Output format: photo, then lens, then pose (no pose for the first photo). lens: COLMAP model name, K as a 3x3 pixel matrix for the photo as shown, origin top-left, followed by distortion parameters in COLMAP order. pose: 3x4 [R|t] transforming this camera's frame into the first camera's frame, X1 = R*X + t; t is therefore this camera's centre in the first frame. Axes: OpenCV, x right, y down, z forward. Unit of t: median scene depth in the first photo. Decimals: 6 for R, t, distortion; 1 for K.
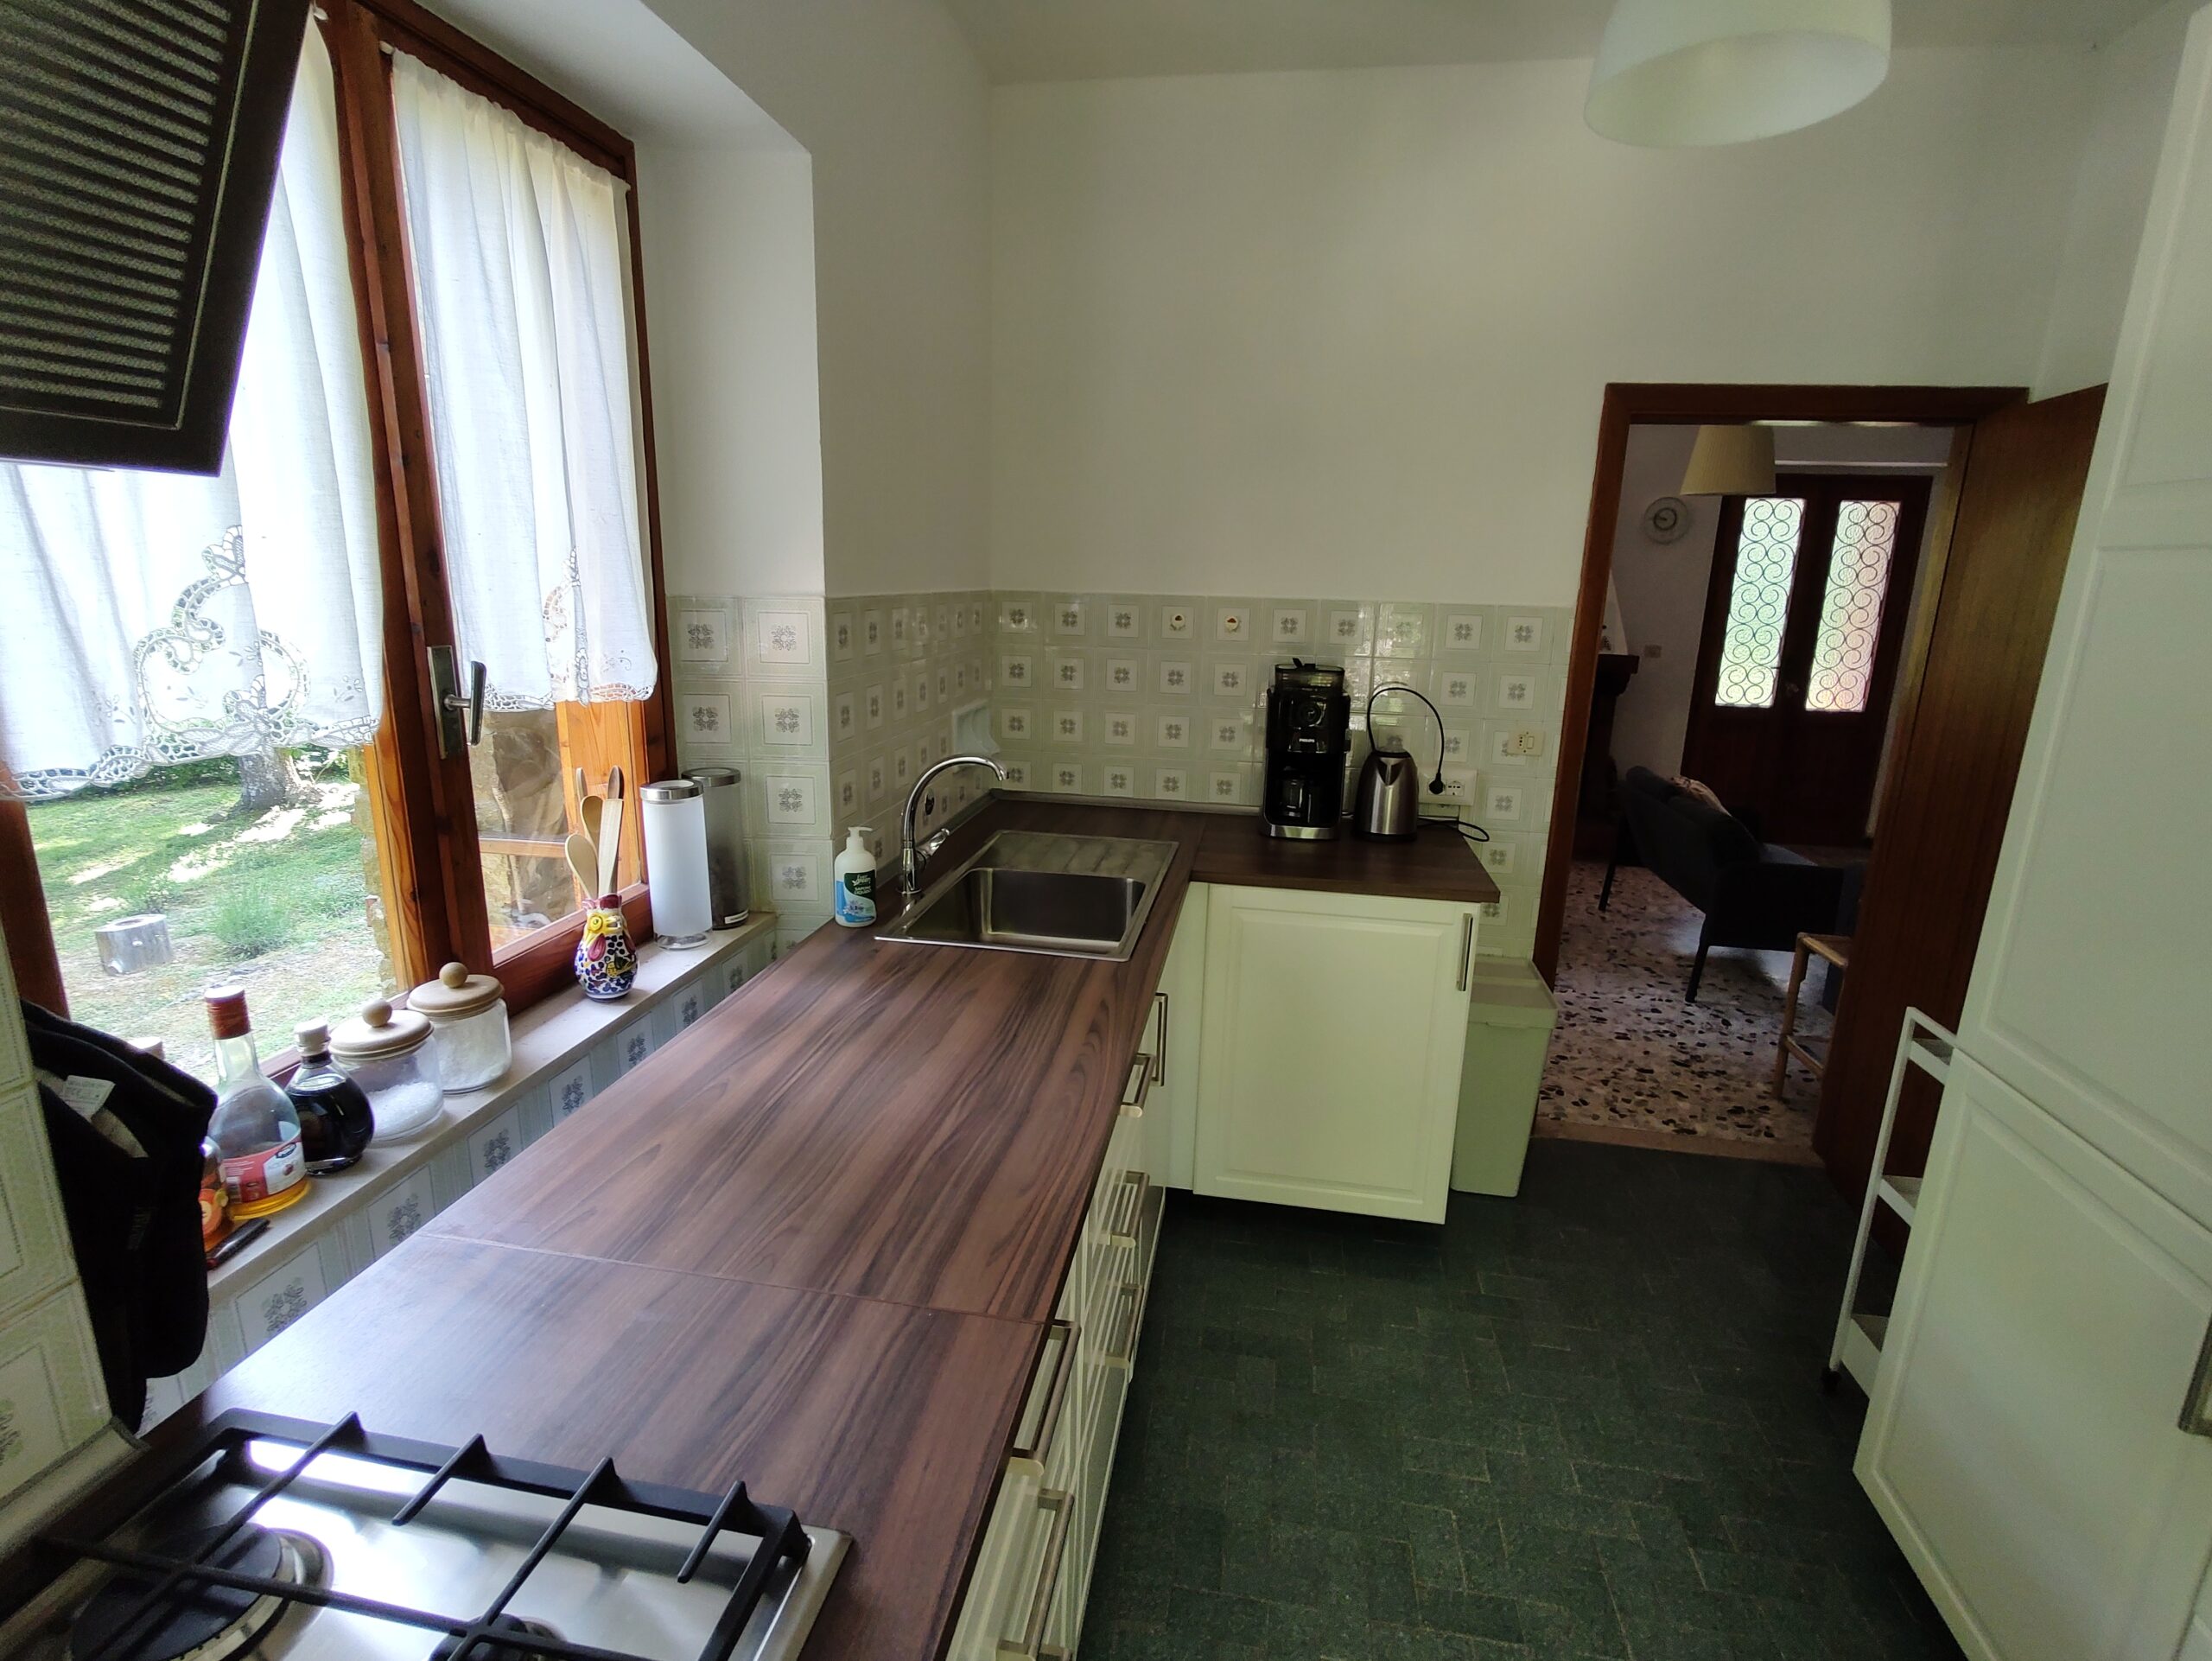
lens RADIAL K [[1073.7, 0, 1099.9], [0, 1073.7, 830.6], [0, 0, 1]] dist [-0.004219, 0.000942]
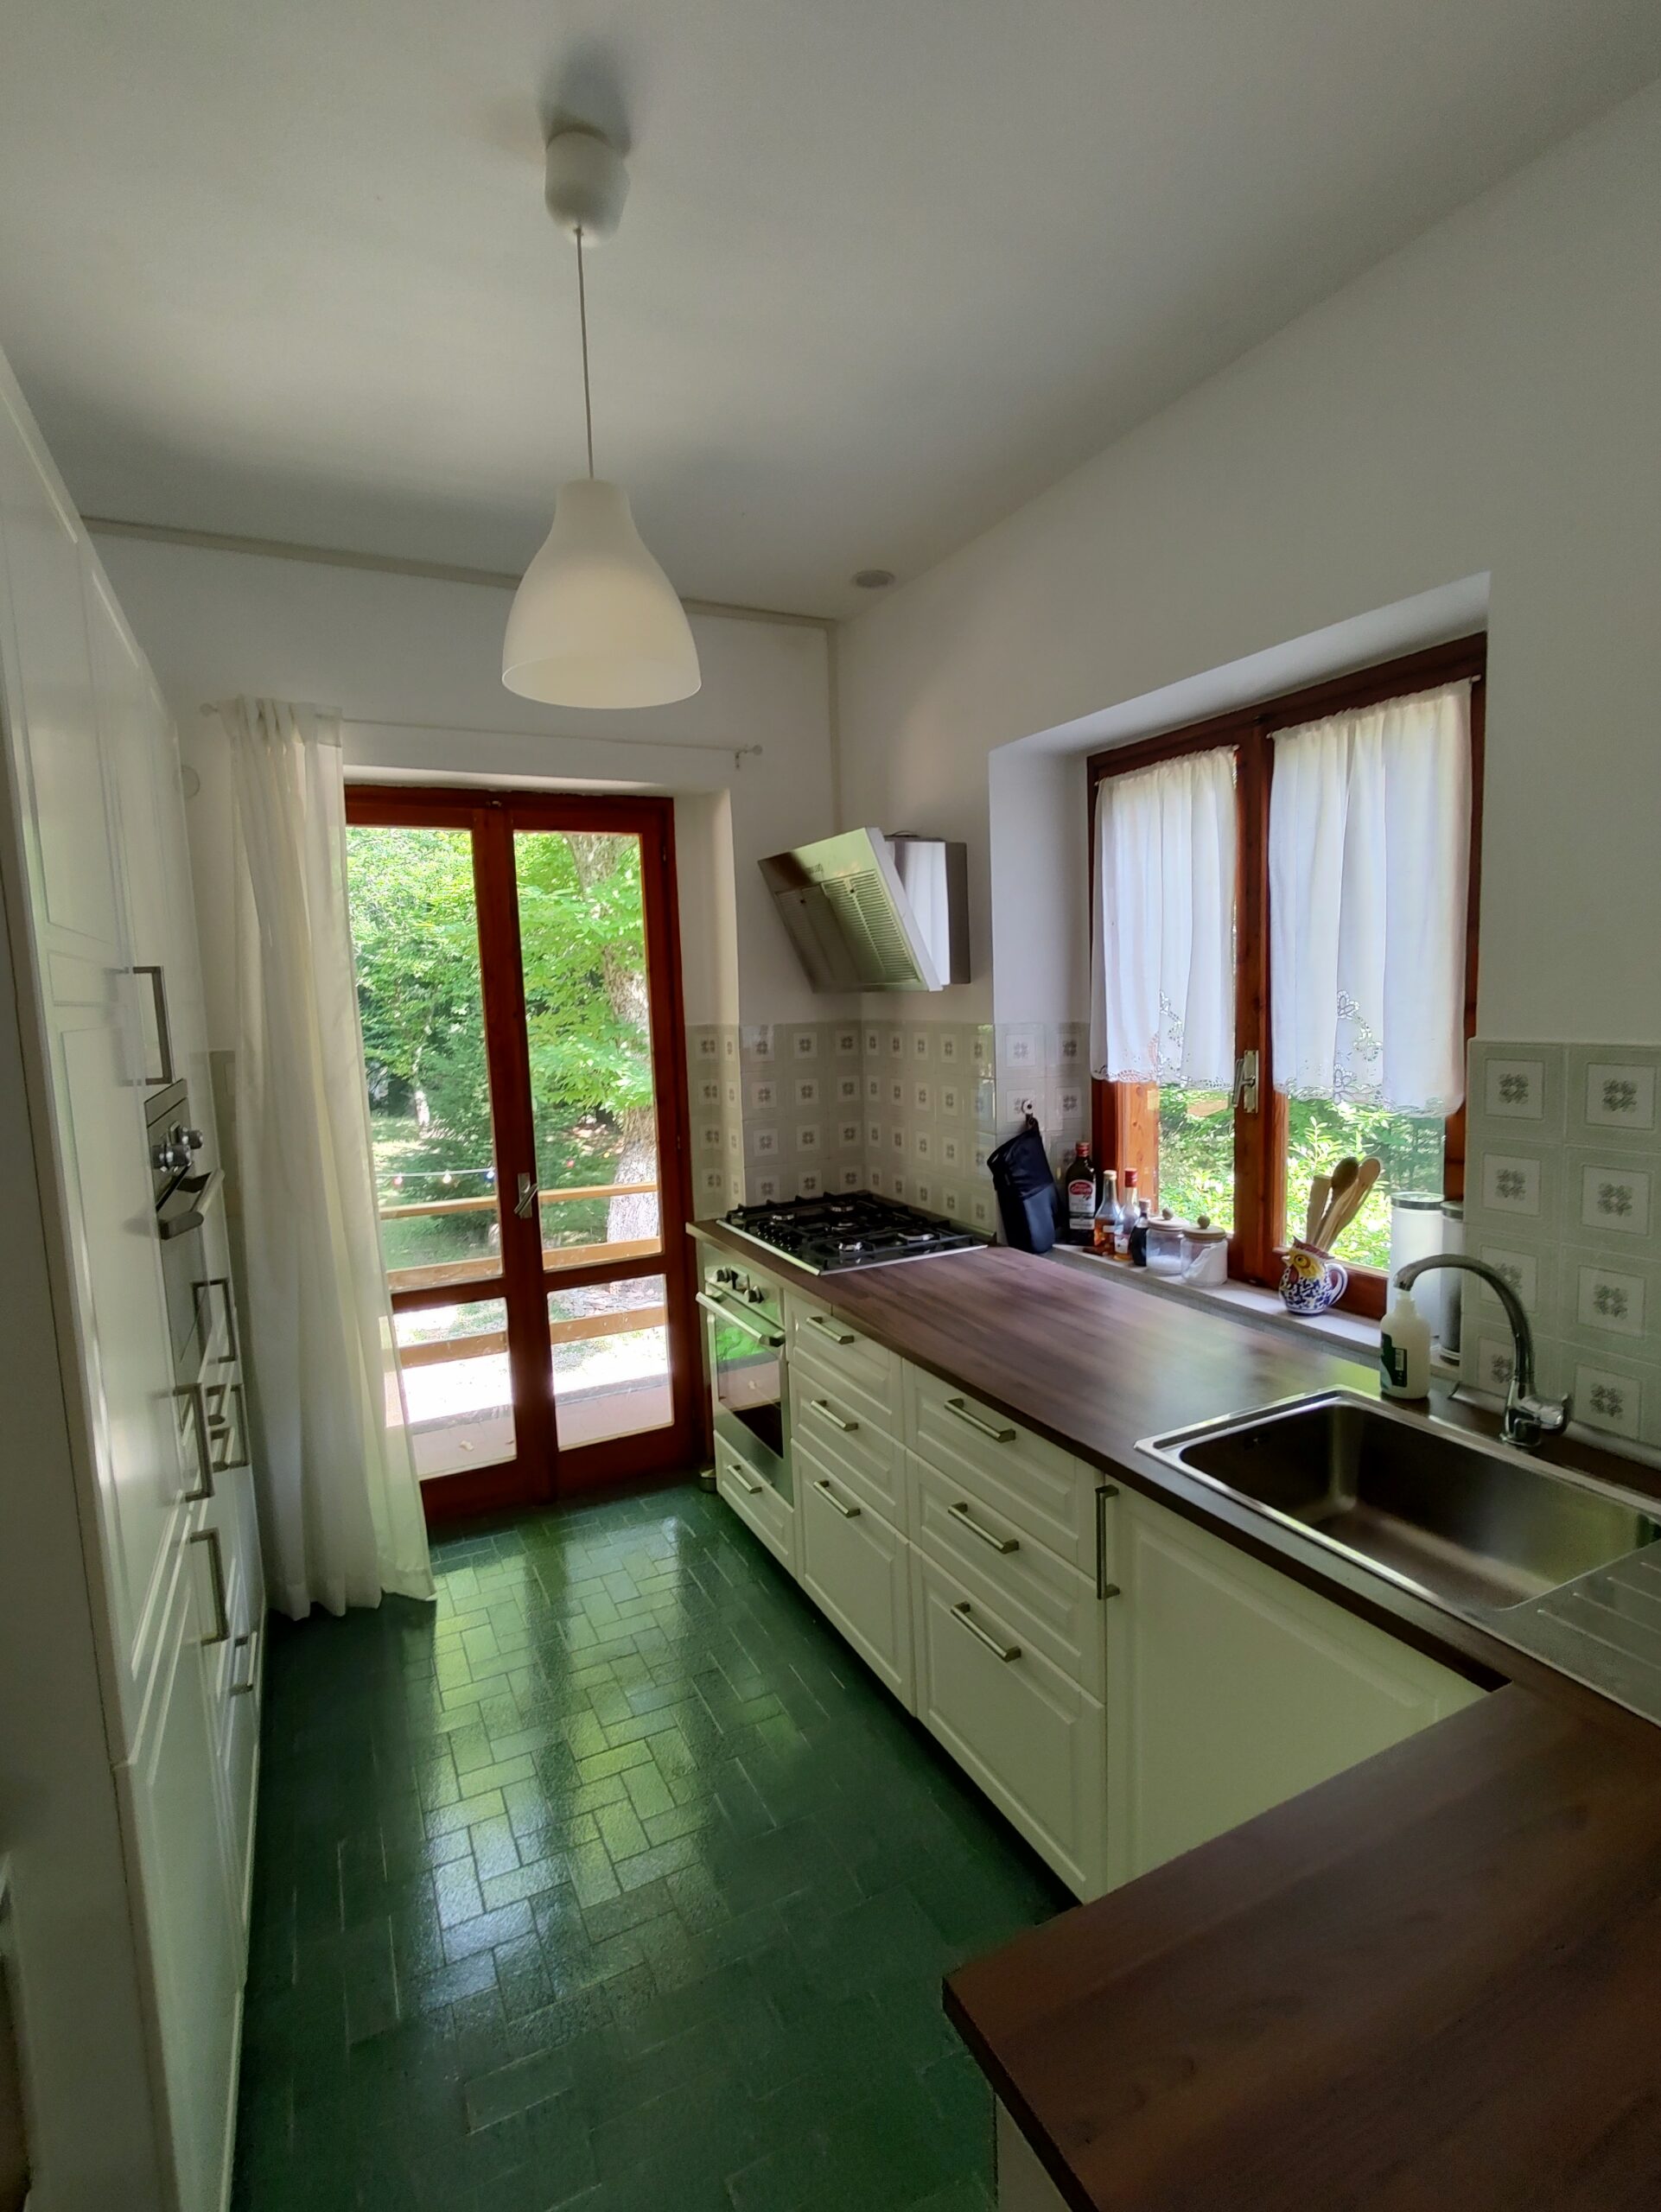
lens RADIAL K [[1073.7, 0, 830.5], [0, 1073.7, 1106.0], [0, 0, 1]] dist [-0.004219, 0.000942]
pose [[-0.809018, 0.066686, -0.583988, 0.712564], [-0.125445, 0.951063, 0.282386, -0.357686], [0.574241, 0.301714, -0.761062, 1.421192]]
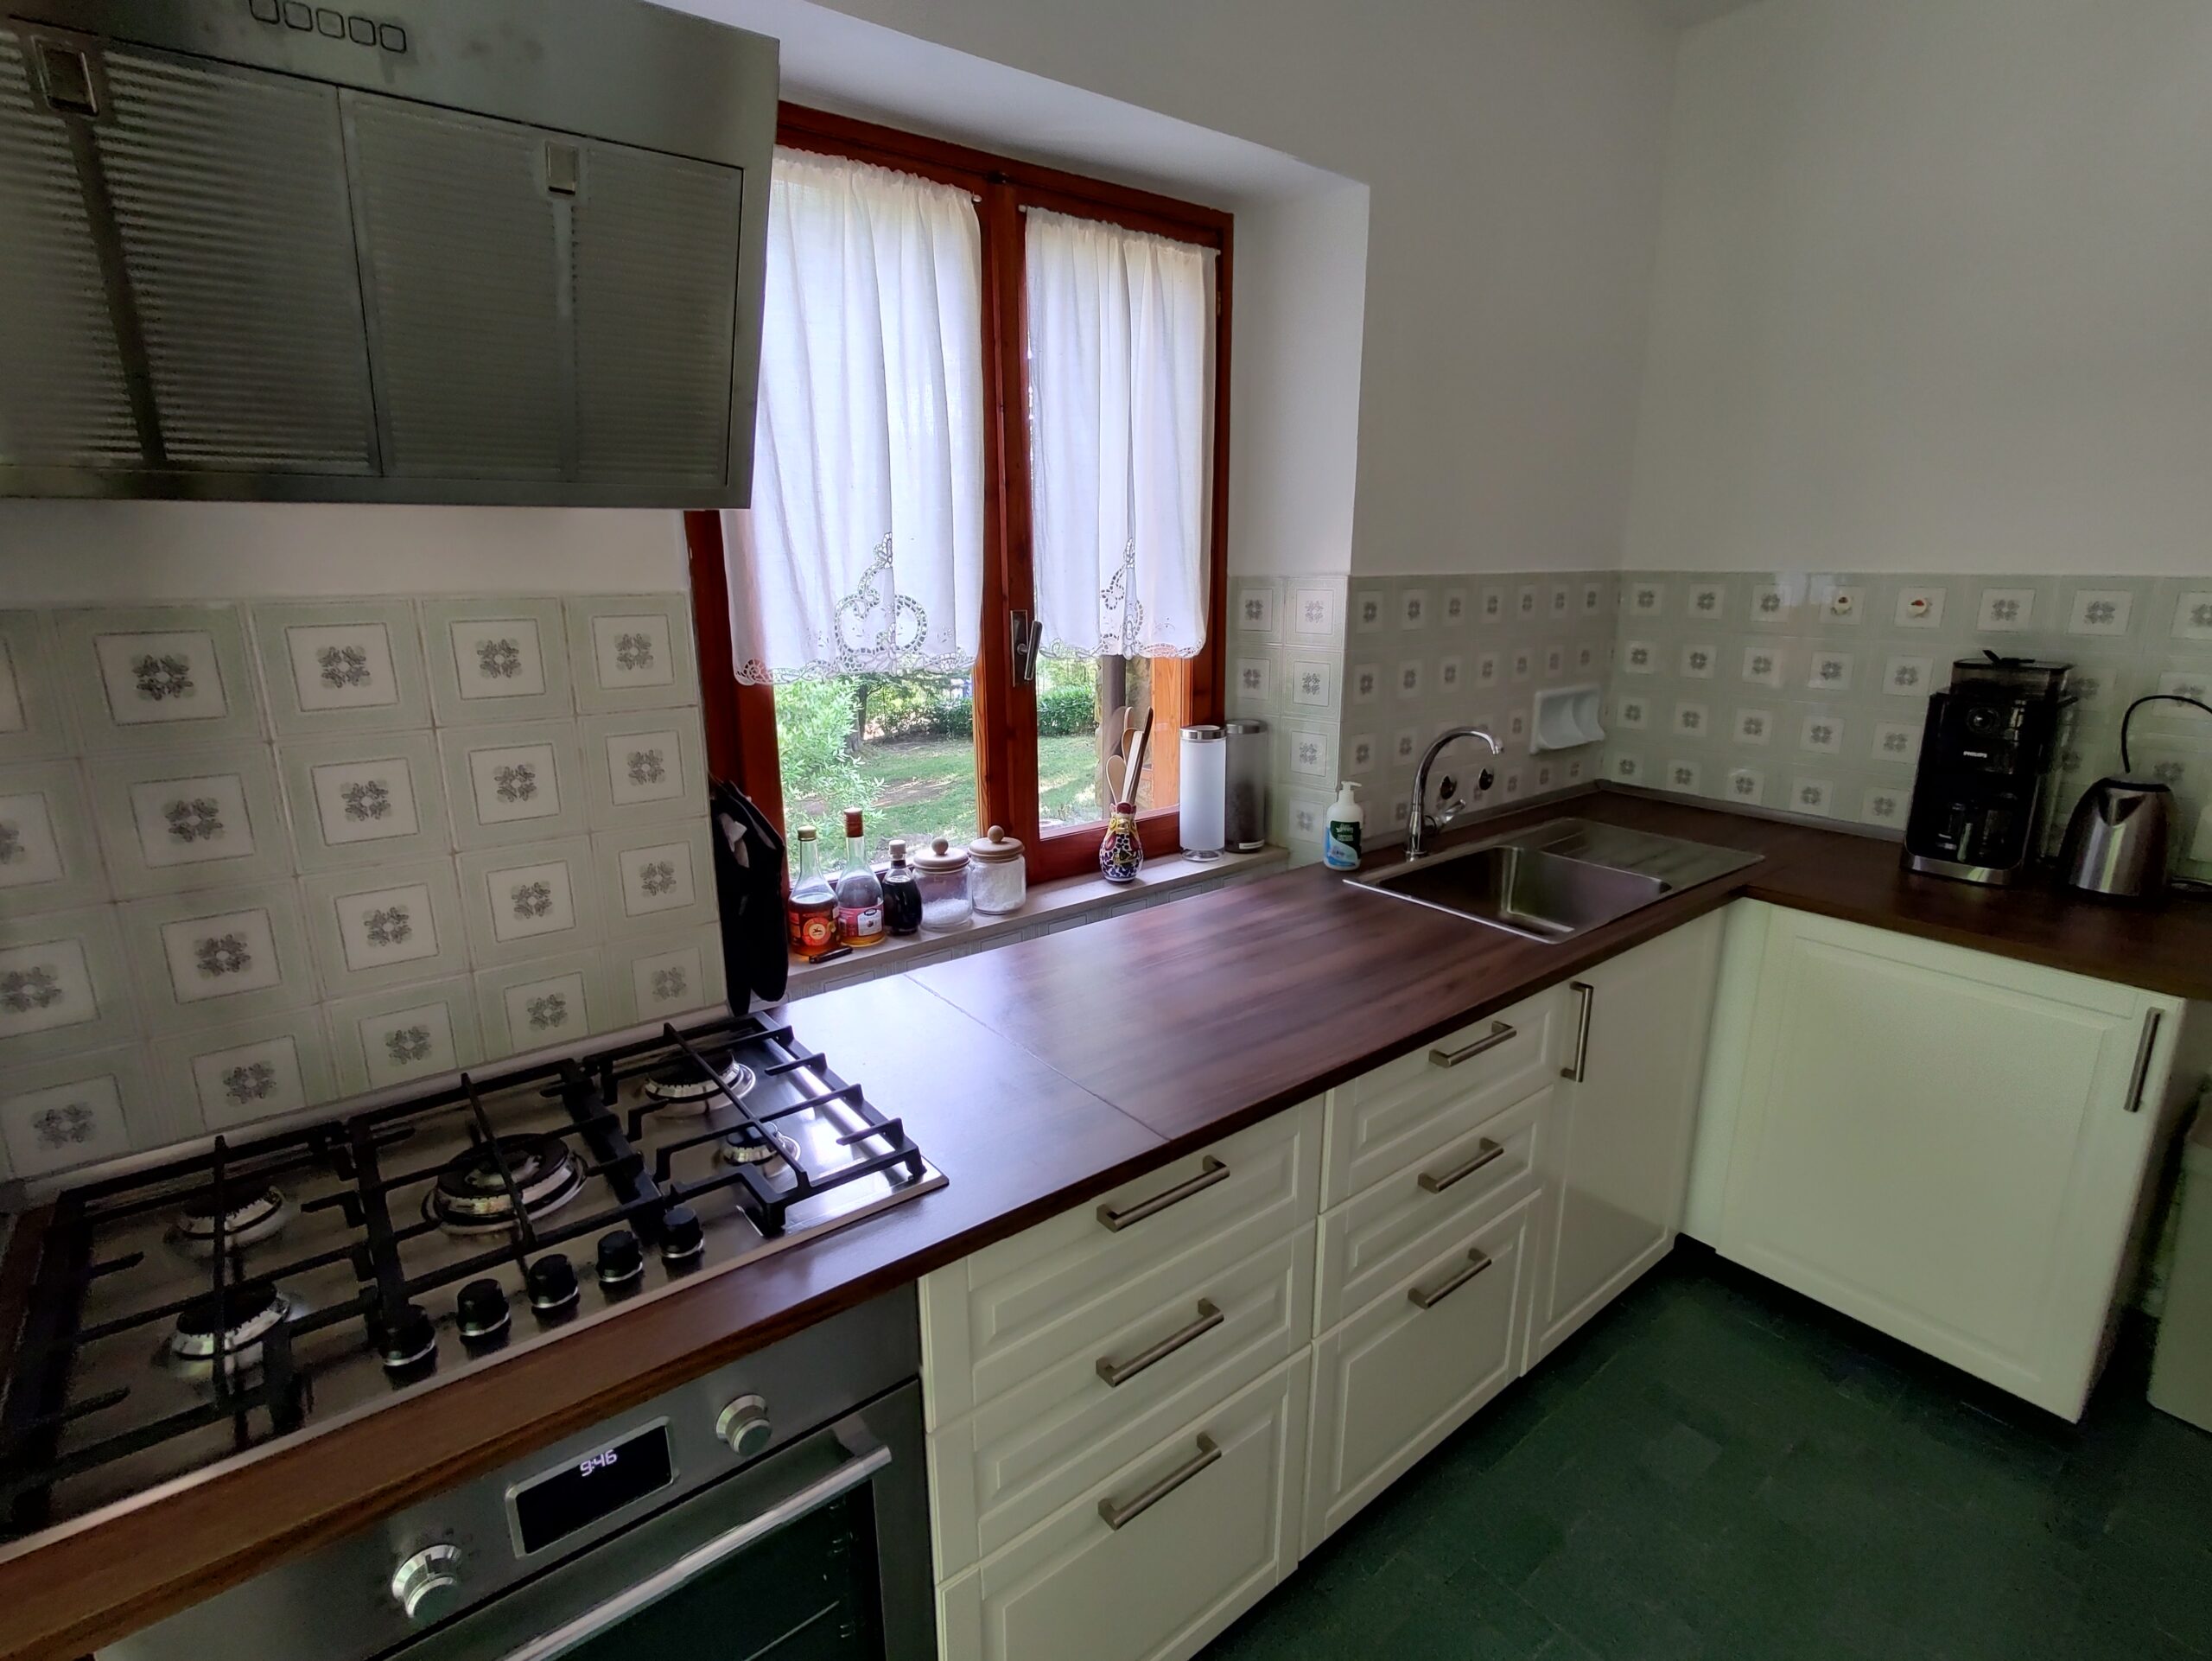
lens RADIAL K [[1093.8, 0, 1111.4], [0, 1093.8, 826.6], [0, 0, 1]] dist [-0.003768, 0.003328]
pose [[0.748241, 0.137721, -0.648975, 0.348558], [-0.136331, 0.989258, 0.052750, 0.017449], [0.649269, 0.049005, 0.758979, -0.024522]]
